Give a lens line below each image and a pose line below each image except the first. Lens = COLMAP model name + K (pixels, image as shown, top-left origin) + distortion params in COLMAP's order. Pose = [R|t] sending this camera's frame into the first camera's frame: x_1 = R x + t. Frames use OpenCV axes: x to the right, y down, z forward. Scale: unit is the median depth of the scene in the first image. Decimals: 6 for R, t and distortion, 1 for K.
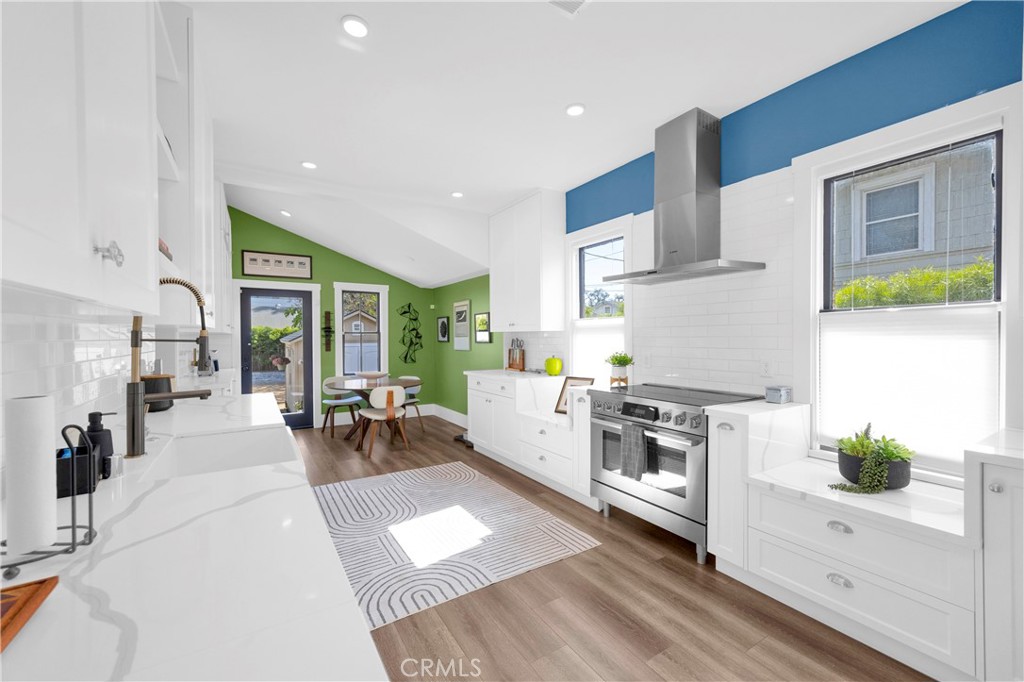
lens RADIAL K [[411.0, 0, 511.2], [0, 411.0, 339.2], [0, 0, 1]] dist [-0.002188, 0.000831]
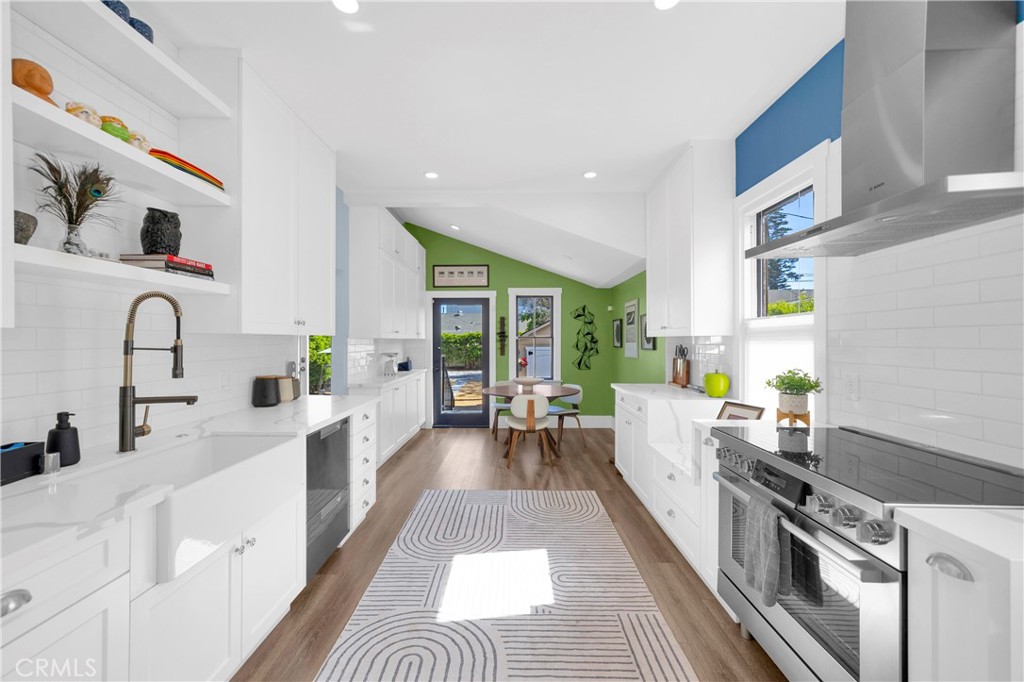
lens RADIAL K [[411.0, 0, 509.8], [0, 411.0, 340.3], [0, 0, 1]] dist [-0.002188, 0.000831]
pose [[0.840482, 0.003031, -0.541831, 0.182559], [-0.005577, 0.999980, -0.003057, -0.007309], [0.541811, 0.005592, 0.840482, 0.195883]]
